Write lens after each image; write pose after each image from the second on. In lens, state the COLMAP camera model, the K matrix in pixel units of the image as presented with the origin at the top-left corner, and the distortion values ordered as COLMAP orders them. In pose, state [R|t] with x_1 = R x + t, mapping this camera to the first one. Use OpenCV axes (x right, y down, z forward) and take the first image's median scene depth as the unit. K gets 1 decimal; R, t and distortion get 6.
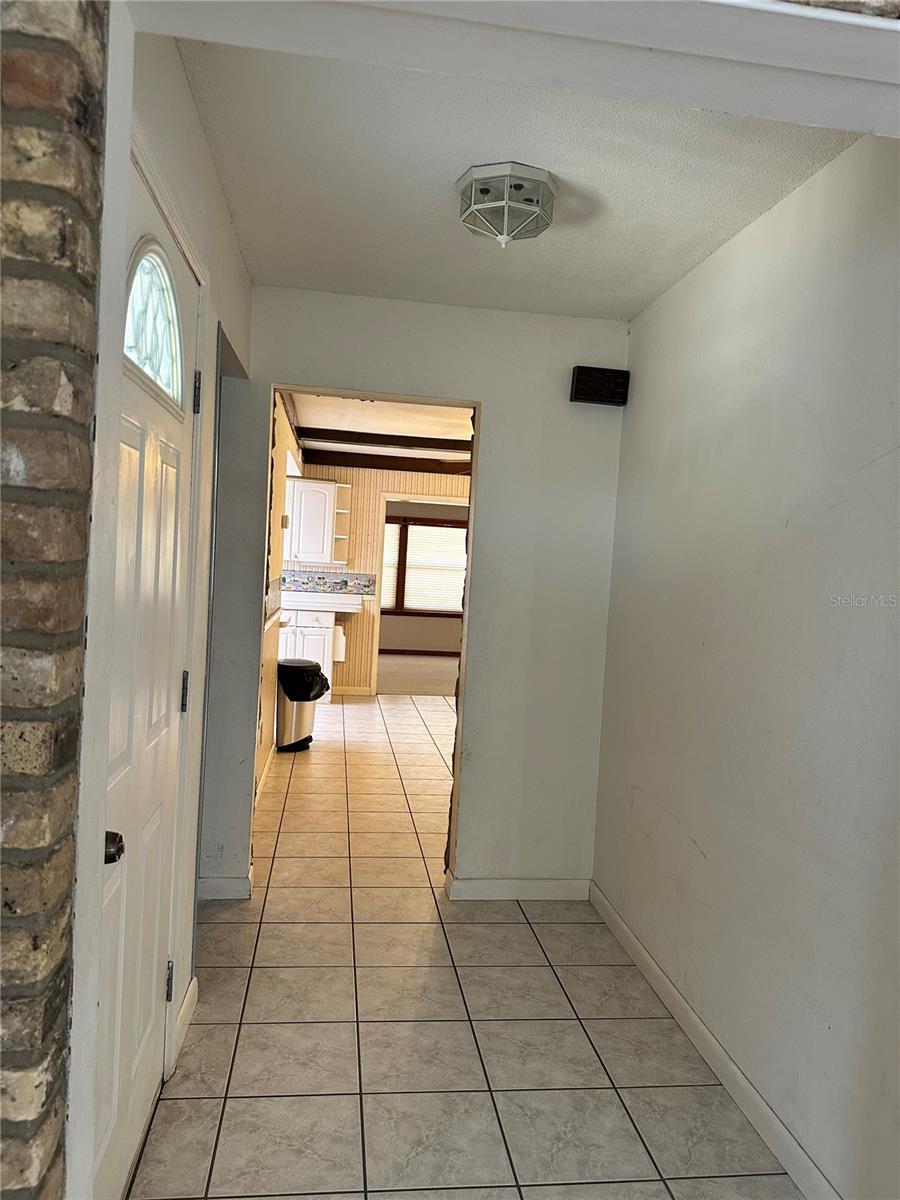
lens RADIAL K [[837.6, 0, 446.3], [0, 837.6, 601.2], [0, 0, 1]] dist [0.080532, -0.106405]
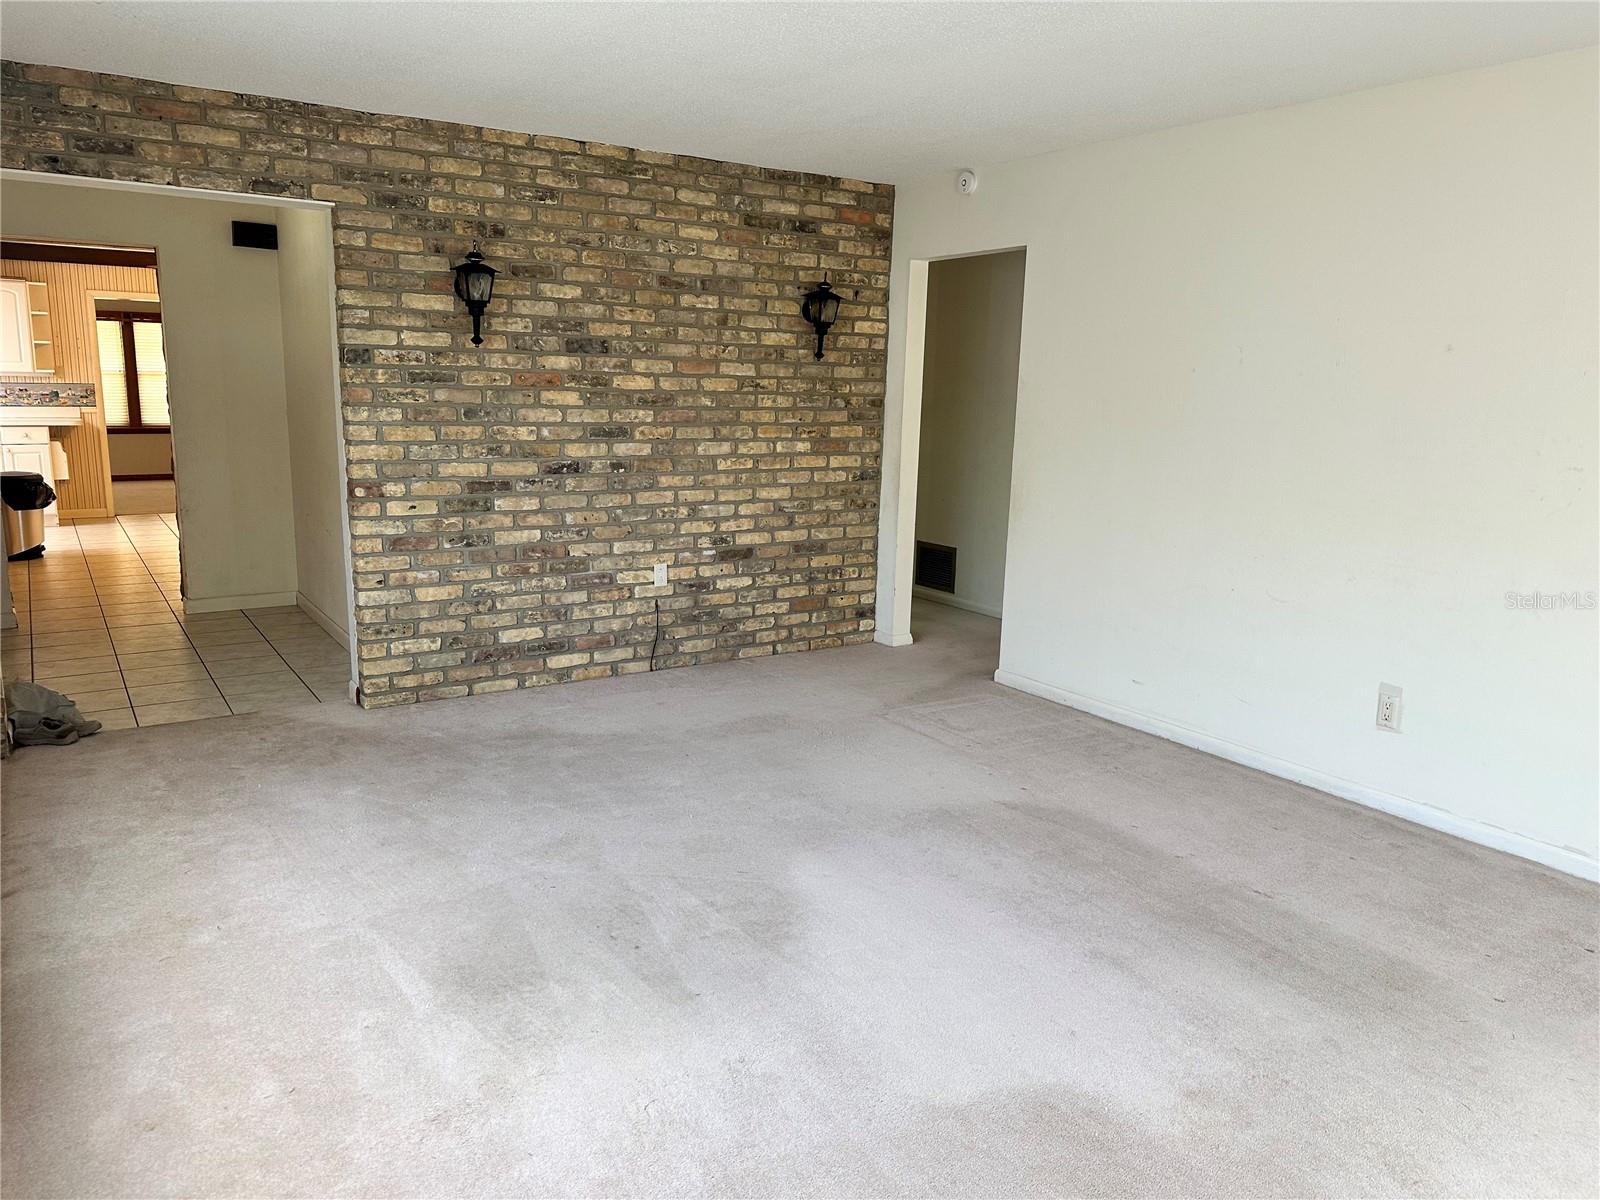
lens RADIAL K [[1116.8, 0, 798.7], [0, 1116.8, 605.2], [0, 0, 1]] dist [0.080532, -0.106405]
pose [[0.895829, -0.120827, 0.427658, 0.048622], [0.047904, 0.982976, 0.177377, 0.024475], [-0.441809, -0.138413, 0.886367, -0.483898]]
